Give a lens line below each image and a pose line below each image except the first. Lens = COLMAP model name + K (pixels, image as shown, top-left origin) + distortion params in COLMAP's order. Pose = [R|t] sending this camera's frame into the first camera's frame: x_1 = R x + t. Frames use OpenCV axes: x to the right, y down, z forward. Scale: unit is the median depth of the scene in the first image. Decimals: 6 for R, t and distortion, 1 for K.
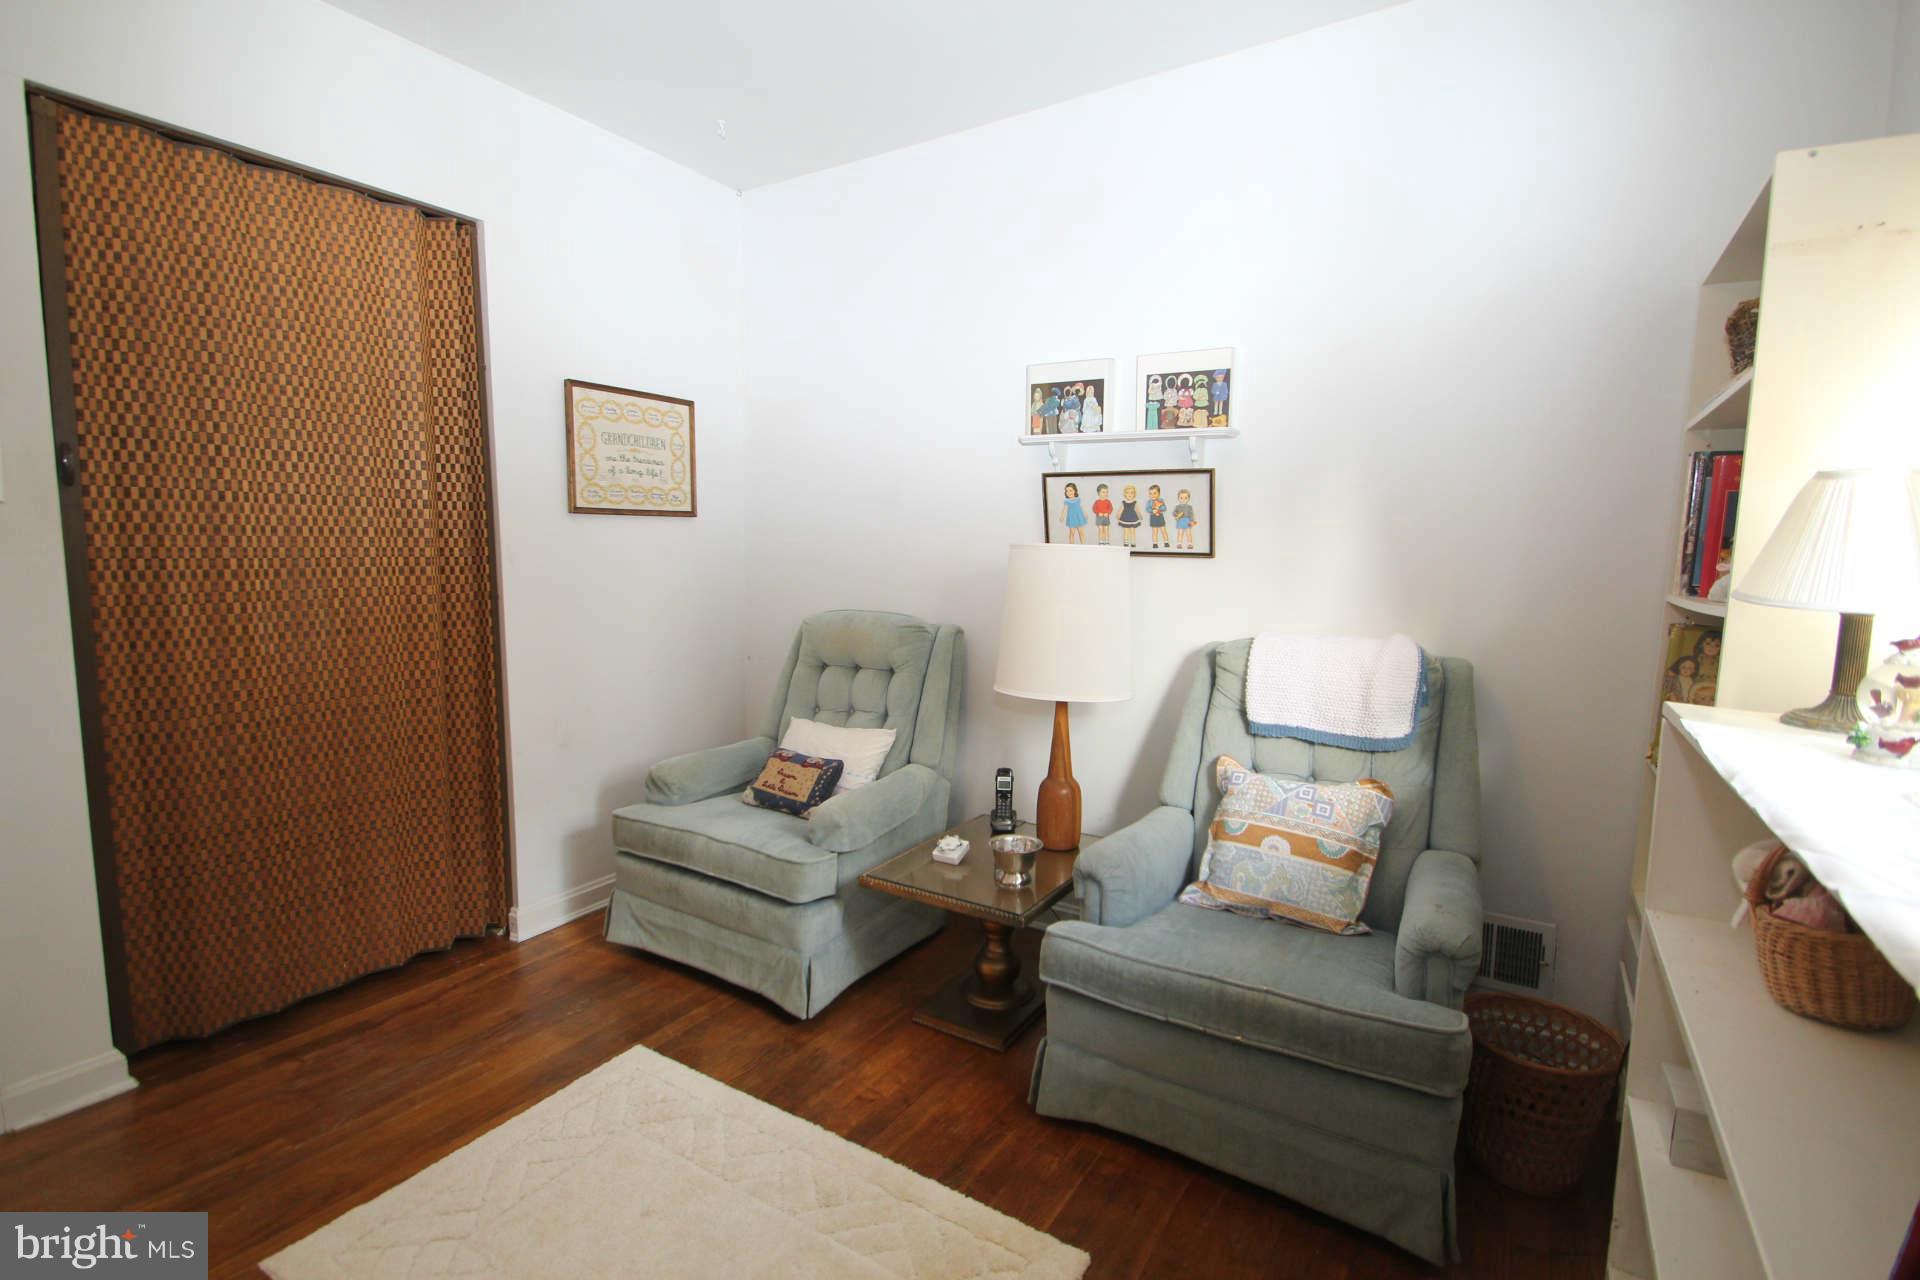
lens RADIAL K [[900.0, 0, 960.1], [0, 900.0, 644.6], [0, 0, 1]] dist [0.005951, -0.014823]
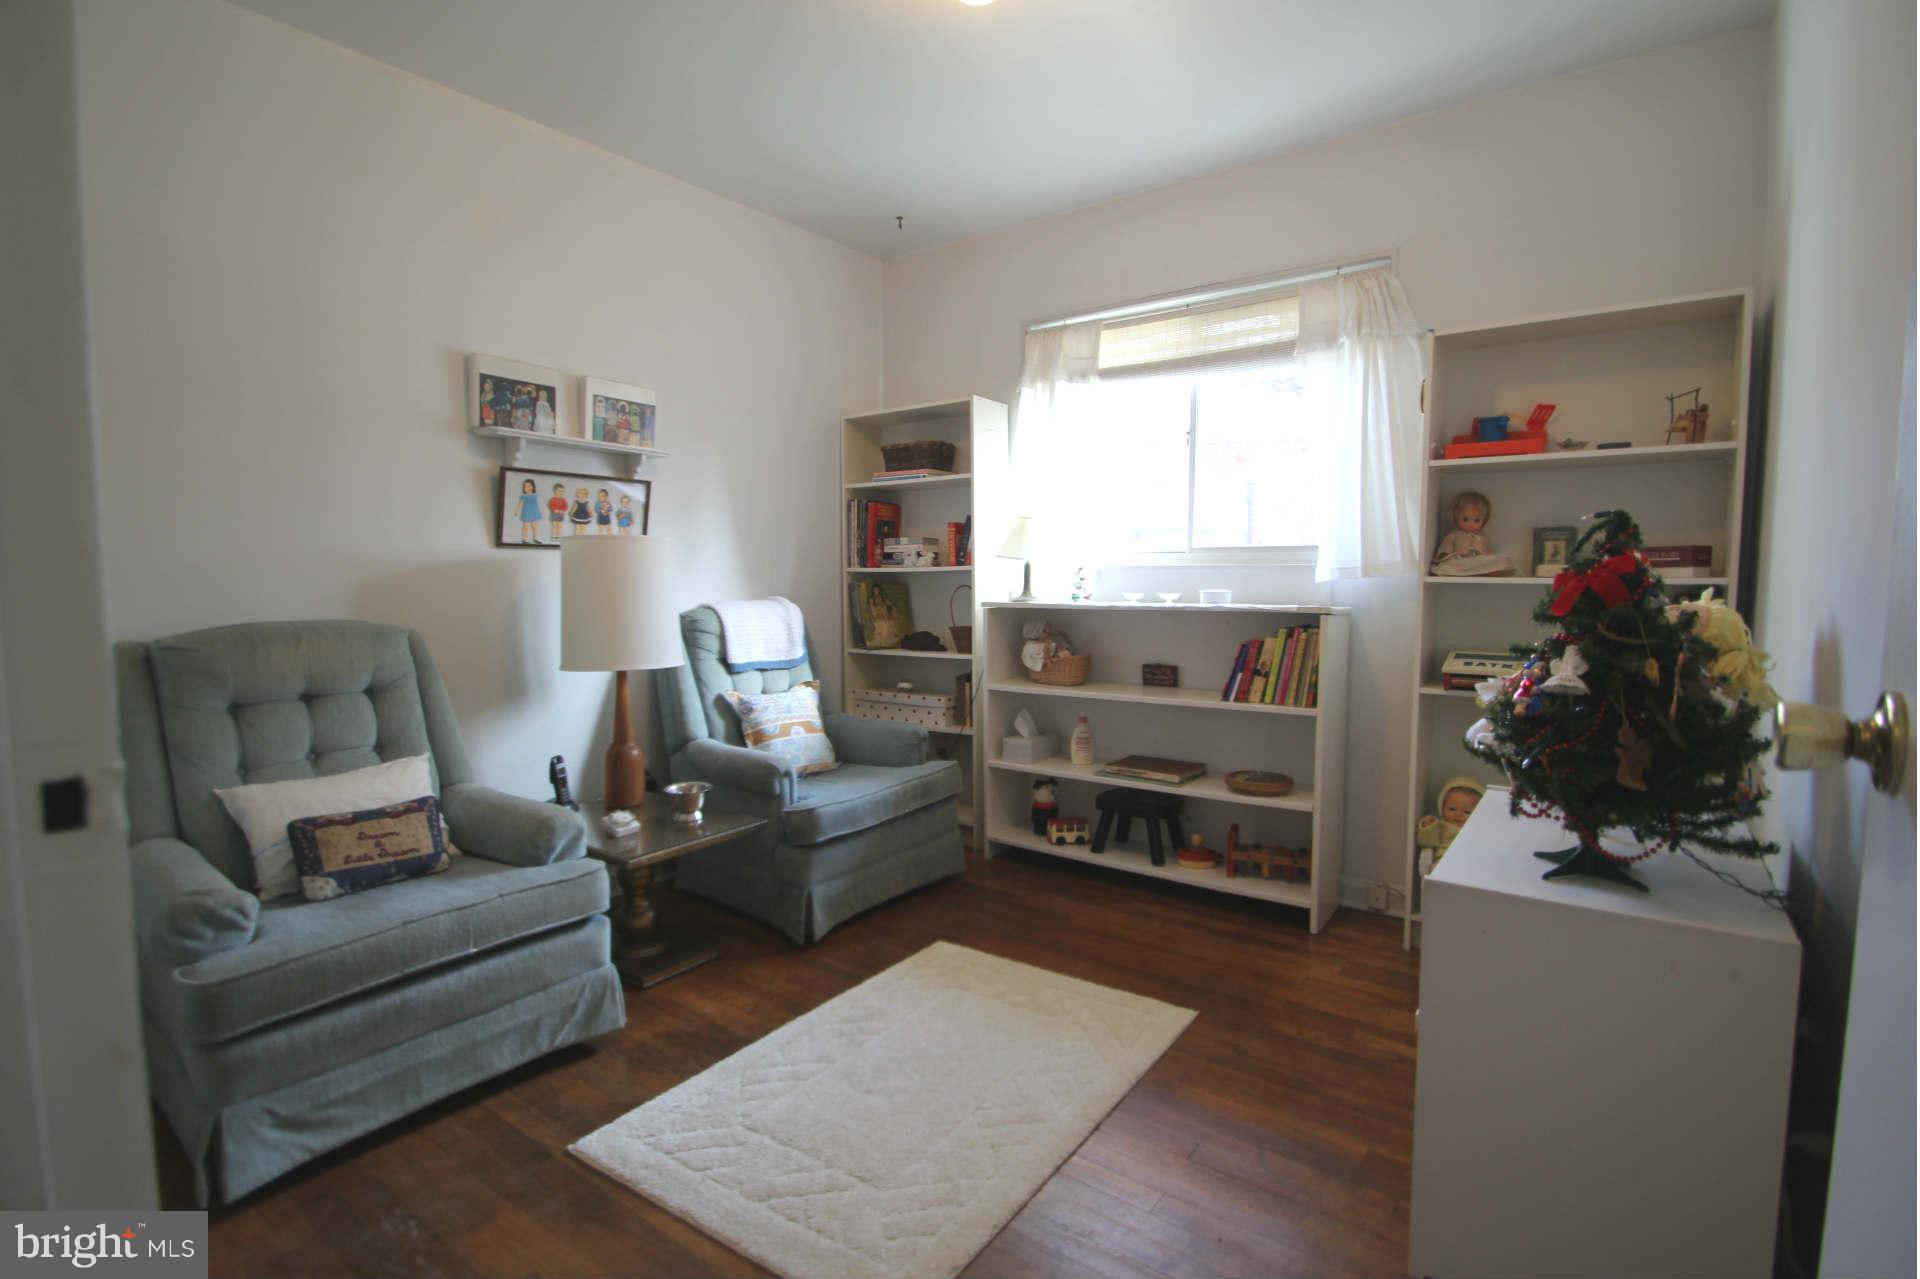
lens RADIAL K [[900.0, 0, 960.1], [0, 900.0, 644.1], [0, 0, 1]] dist [0.005951, -0.014823]
pose [[0.062099, -0.092075, 0.993814, -0.962720], [0.115590, 0.989699, 0.084471, -0.022231], [-0.991354, 0.109629, 0.072102, 0.482960]]
